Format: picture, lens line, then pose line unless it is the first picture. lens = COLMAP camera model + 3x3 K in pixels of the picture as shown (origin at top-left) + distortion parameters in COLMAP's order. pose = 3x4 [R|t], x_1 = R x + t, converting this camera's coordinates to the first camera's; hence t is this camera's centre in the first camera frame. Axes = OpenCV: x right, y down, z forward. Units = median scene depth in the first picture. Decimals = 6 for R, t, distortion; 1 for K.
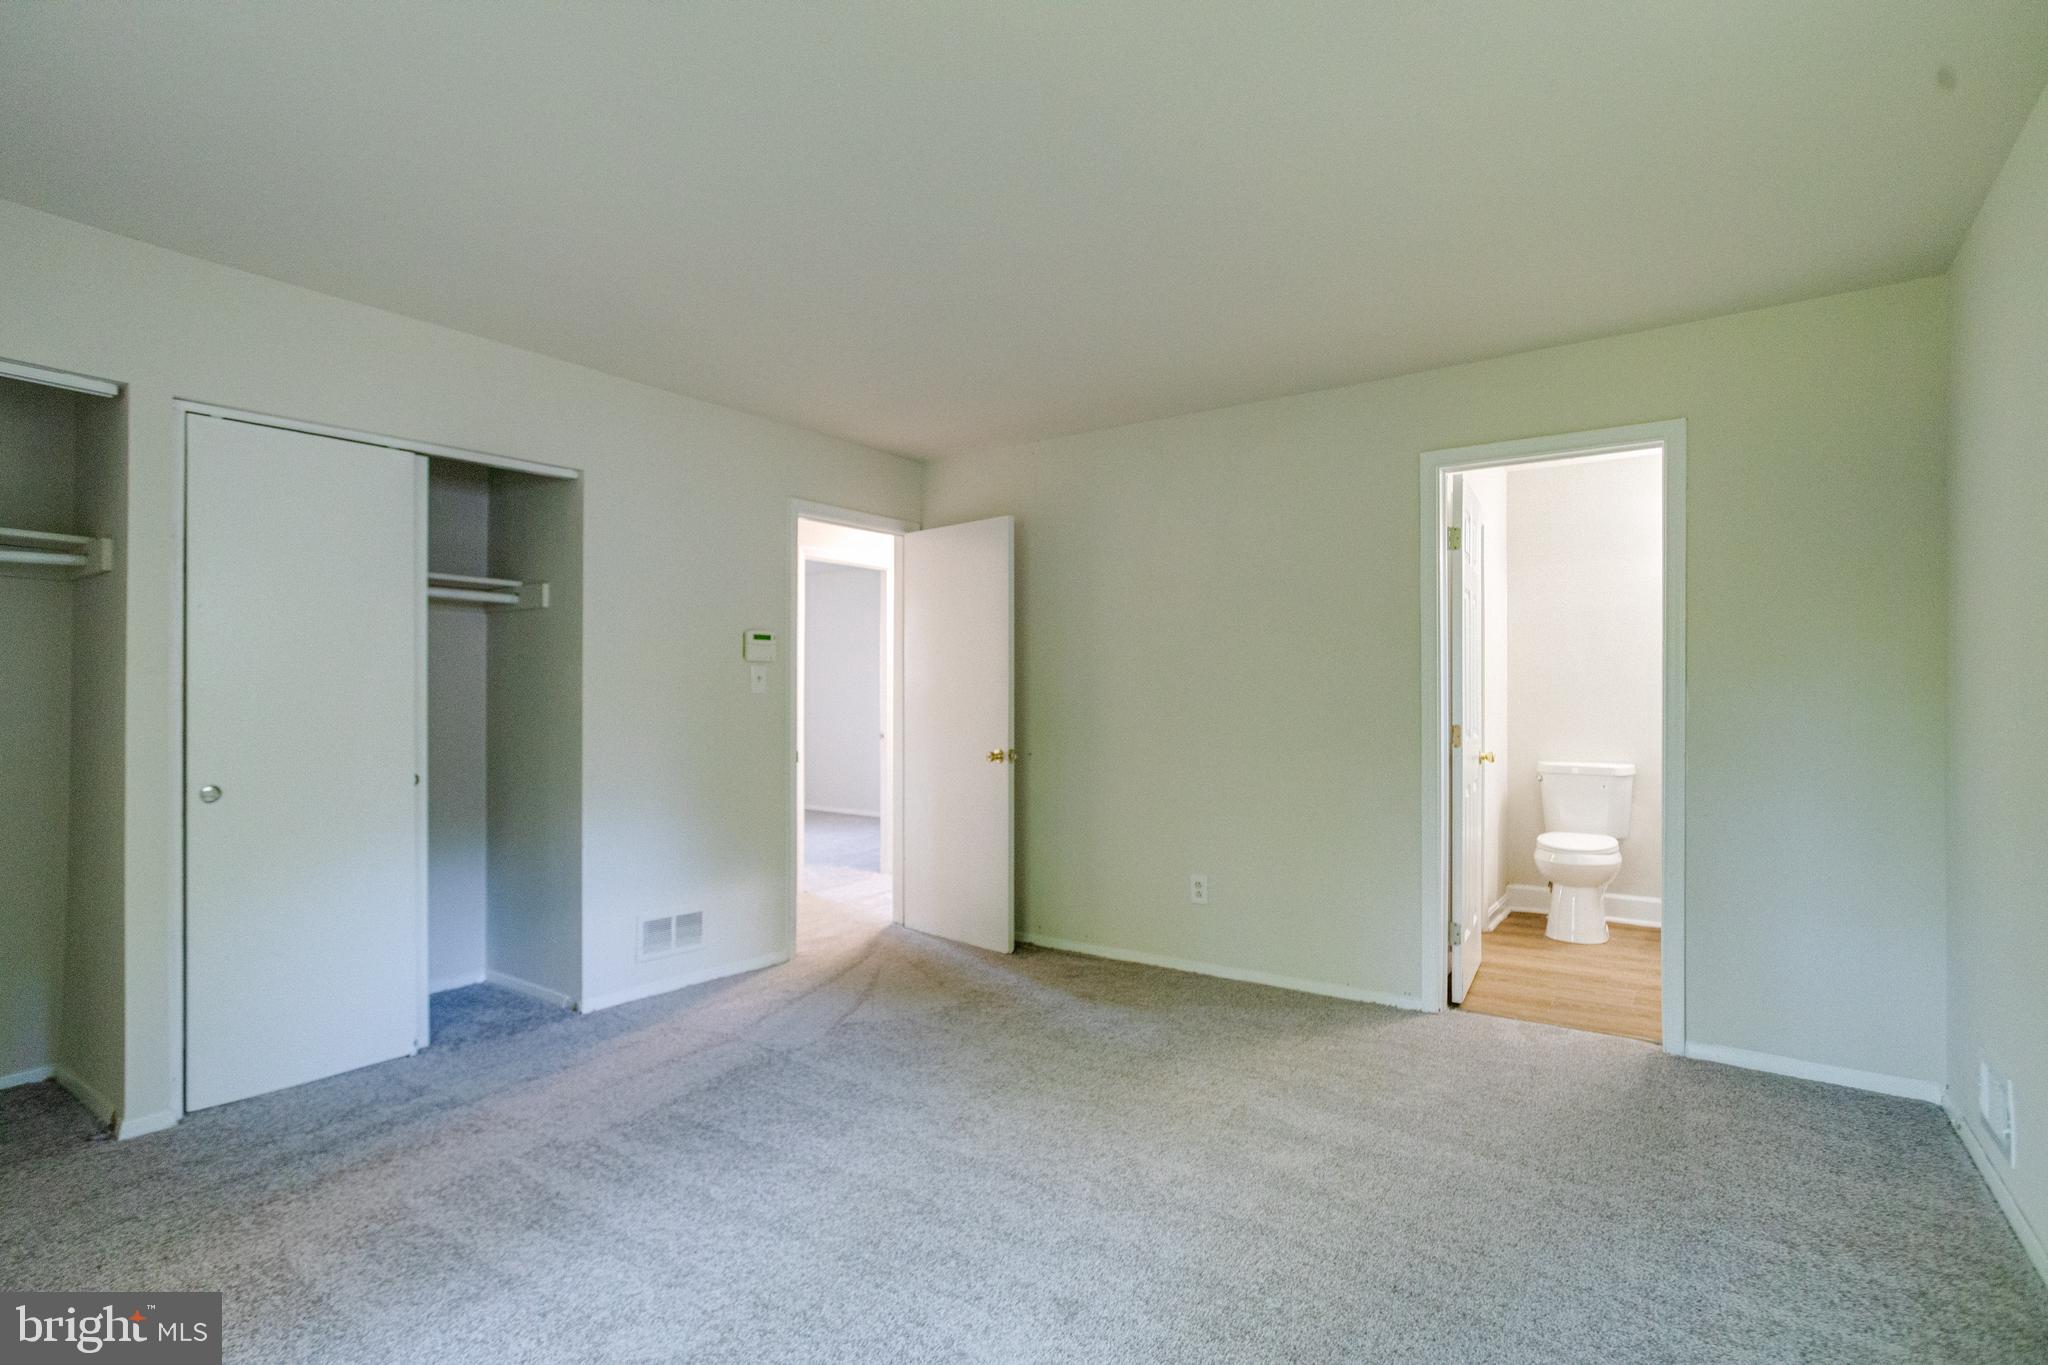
lens RADIAL K [[998.7, 0, 1009.8], [0, 998.7, 682.1], [0, 0, 1]] dist [-0.054865, 0.043917]
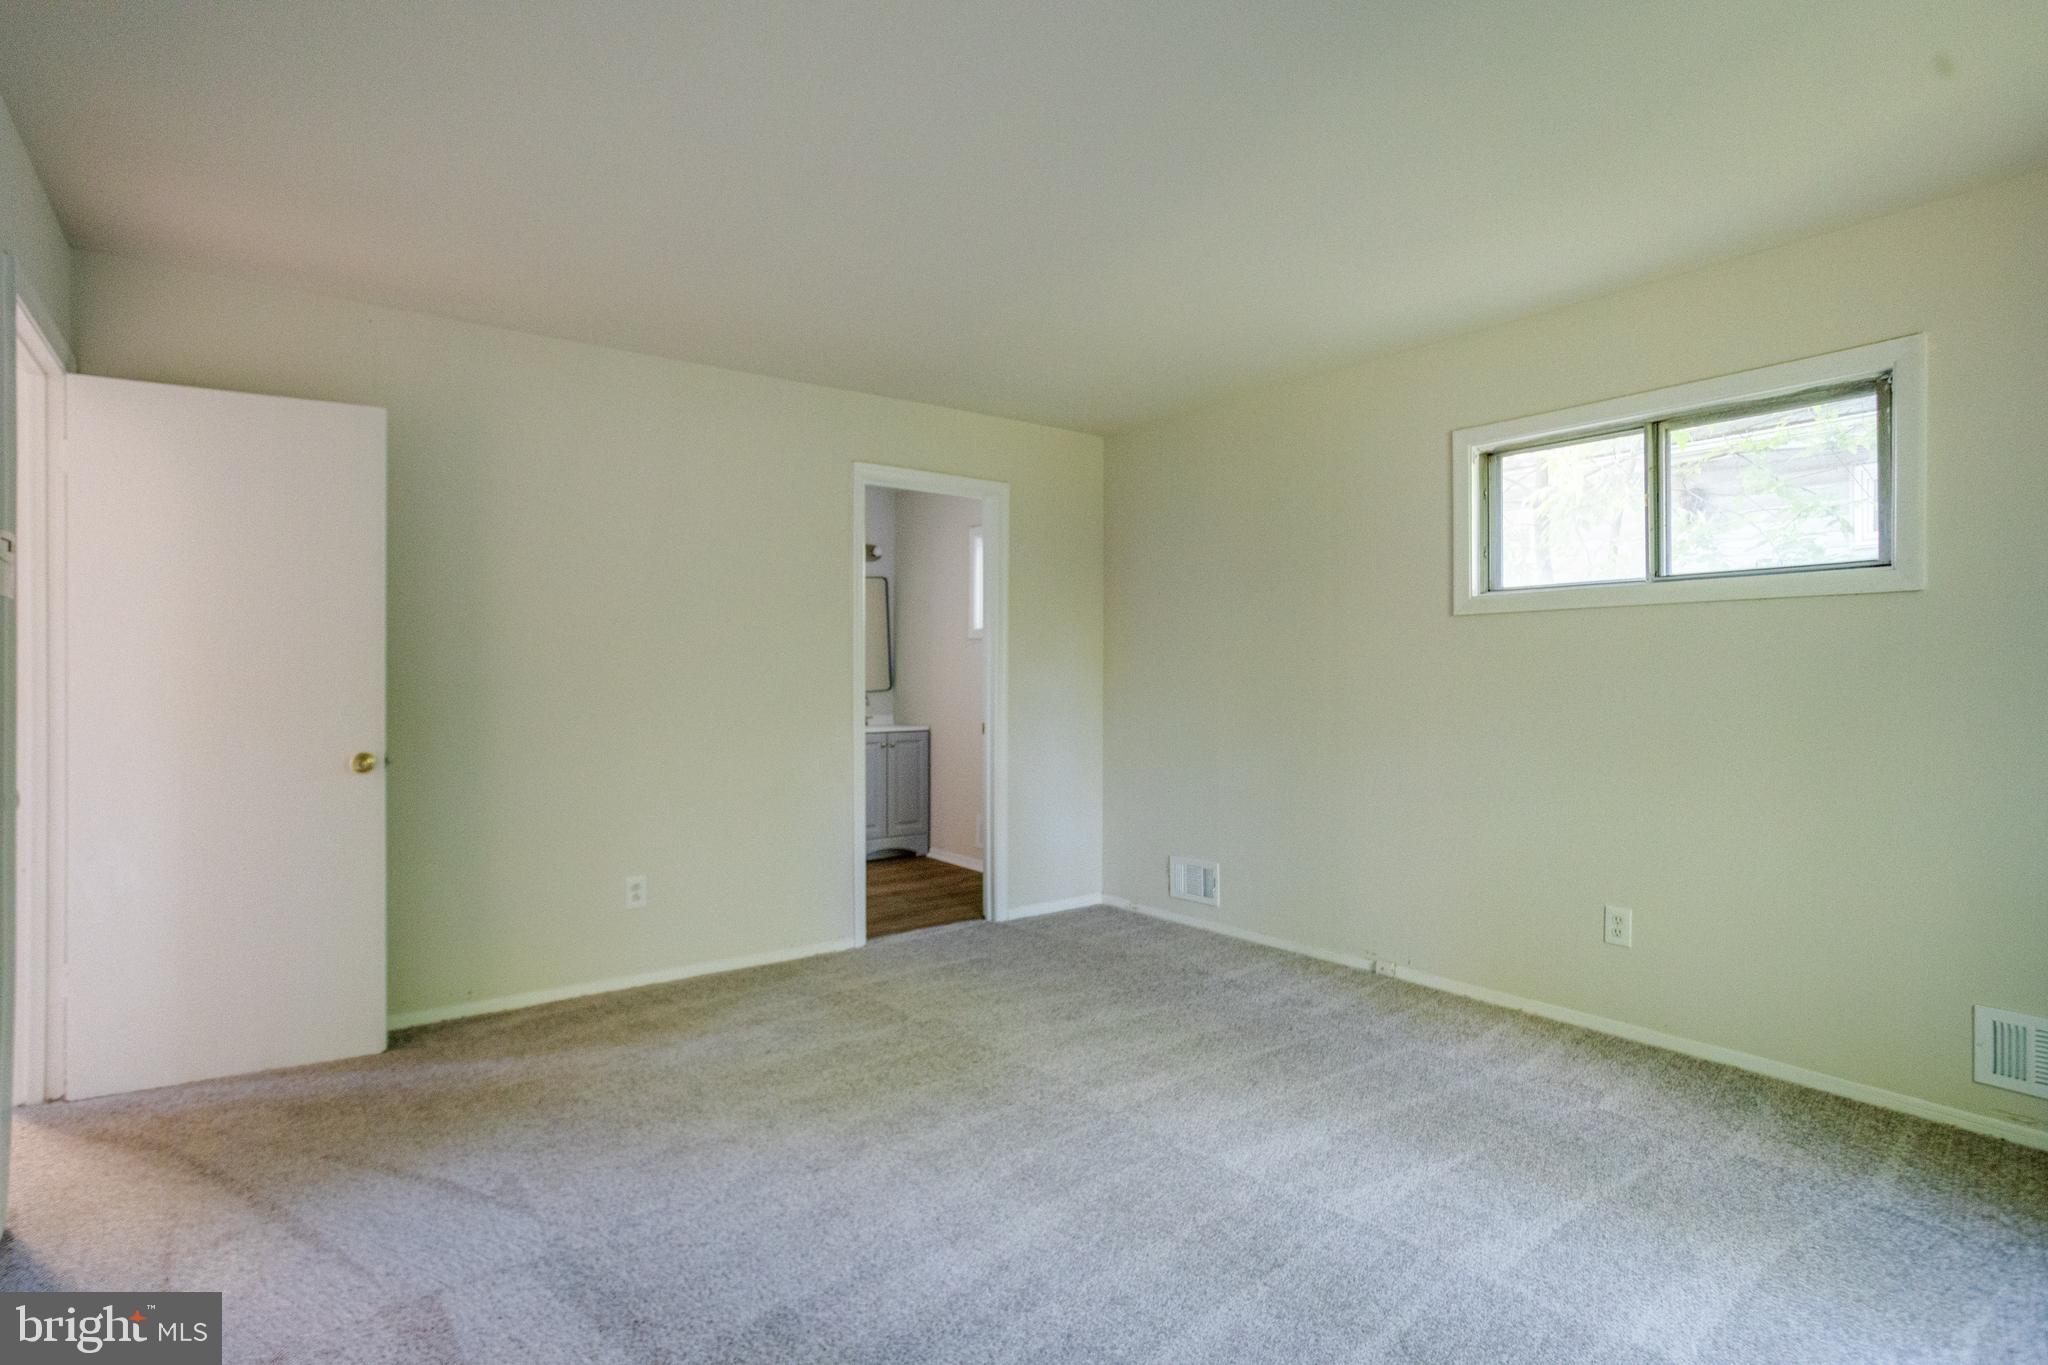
lens RADIAL K [[1013.0, 0, 1003.8], [0, 1013.0, 671.5], [0, 0, 1]] dist [-0.044947, 0.032596]
pose [[0.291301, 0.004415, 0.956621, -0.587880], [-0.014169, 0.999900, -0.000300, 0.008174], [-0.956527, -0.013466, 0.291334, 0.442504]]
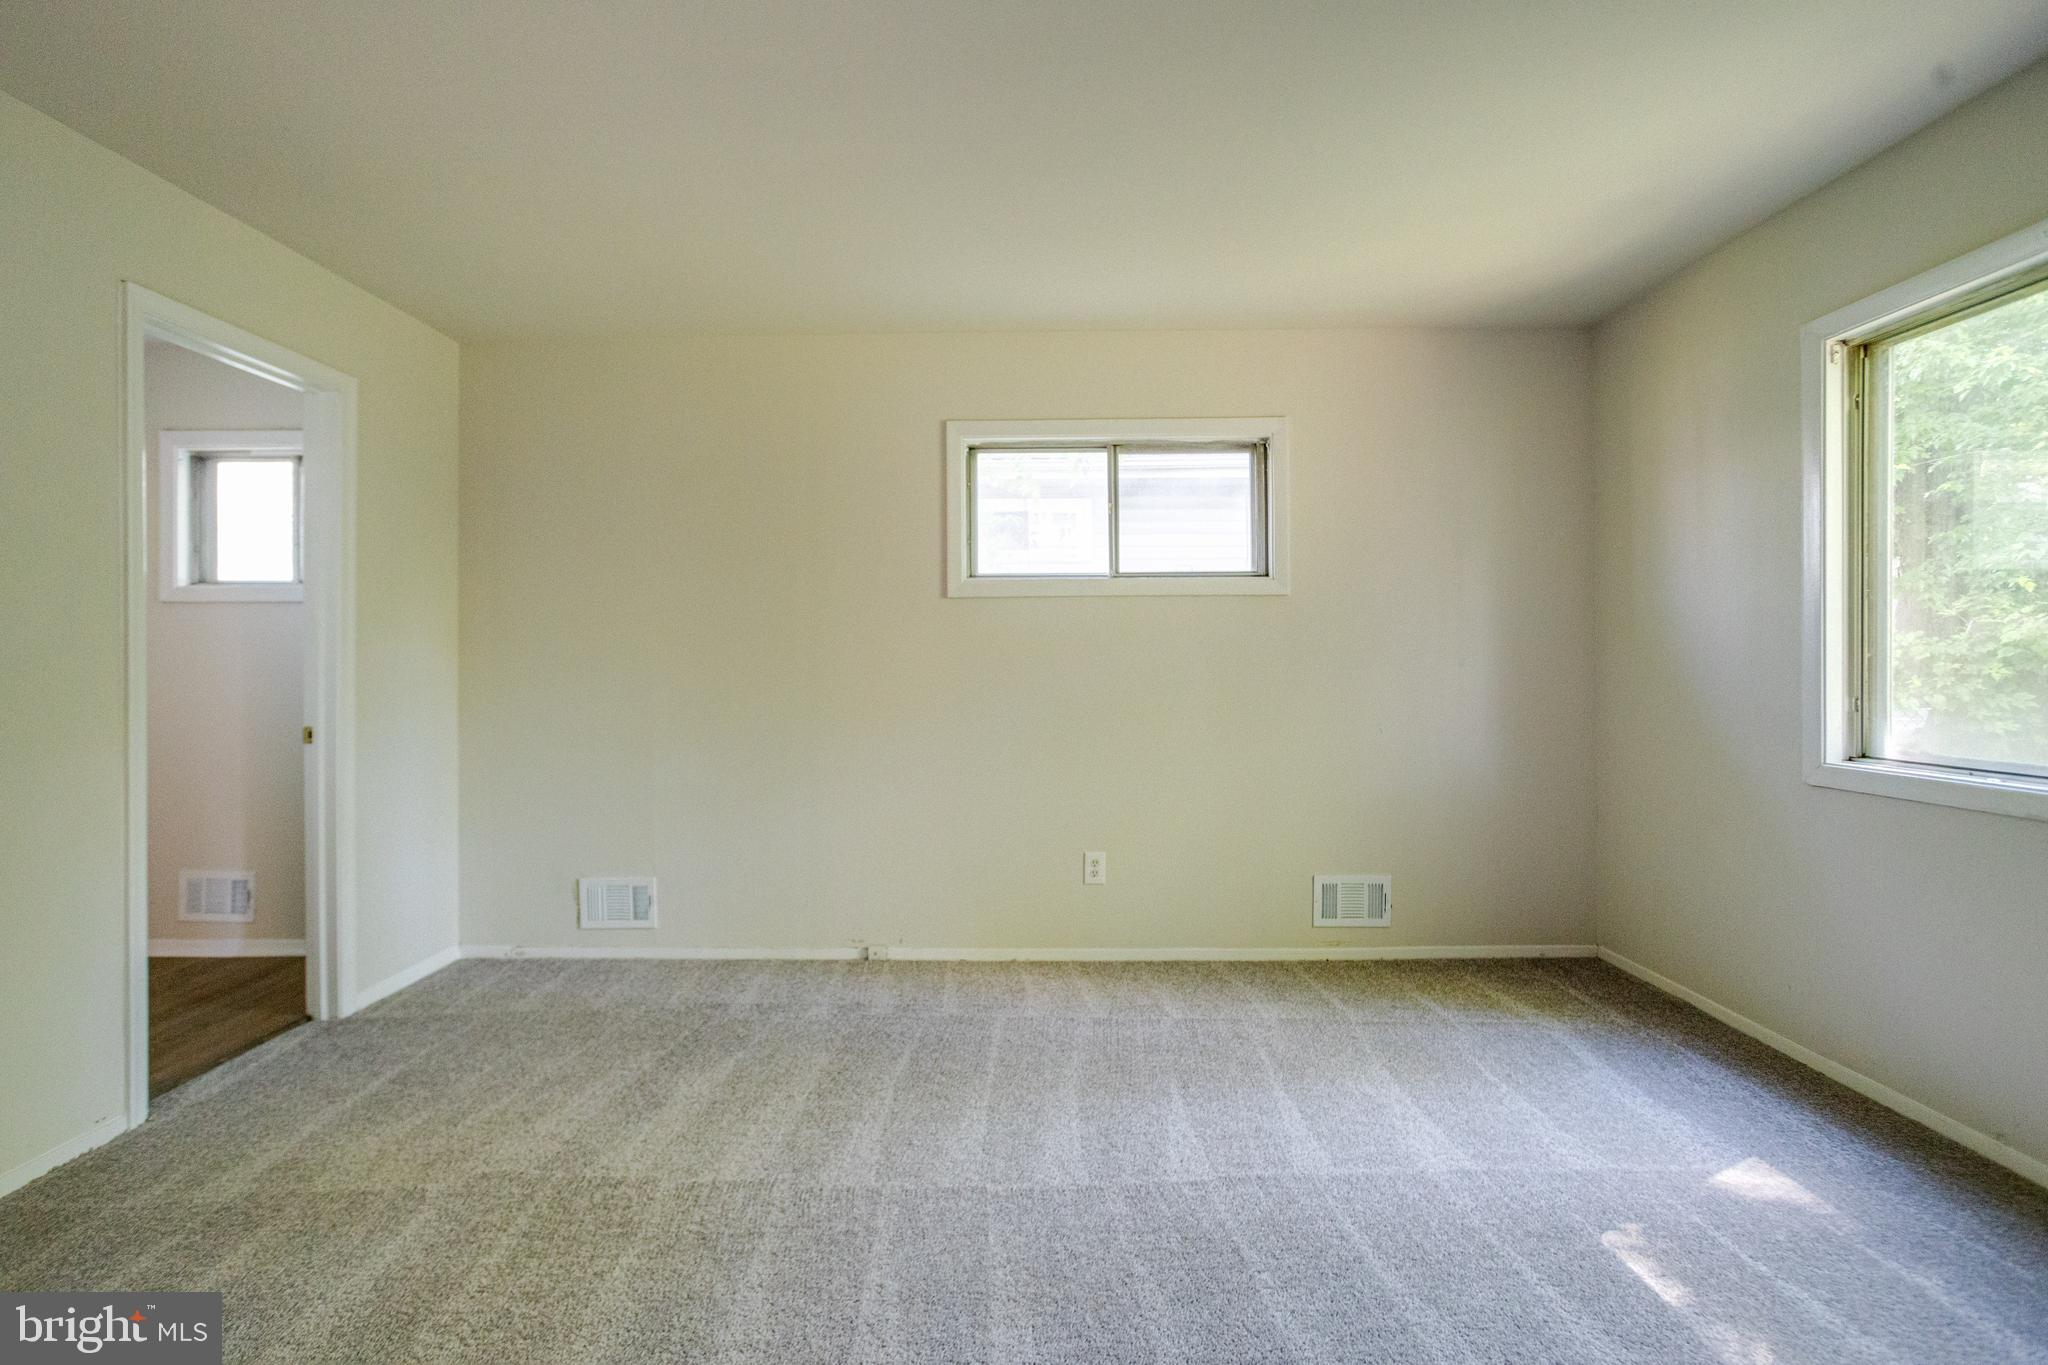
lens RADIAL K [[1013.0, 0, 1003.8], [0, 1013.0, 671.5], [0, 0, 1]] dist [-0.044947, 0.032596]
pose [[-0.577803, -0.007204, 0.816144, -0.412098], [-0.009597, 0.999952, 0.002031, 0.017749], [-0.816120, -0.006659, -0.577845, 0.815130]]
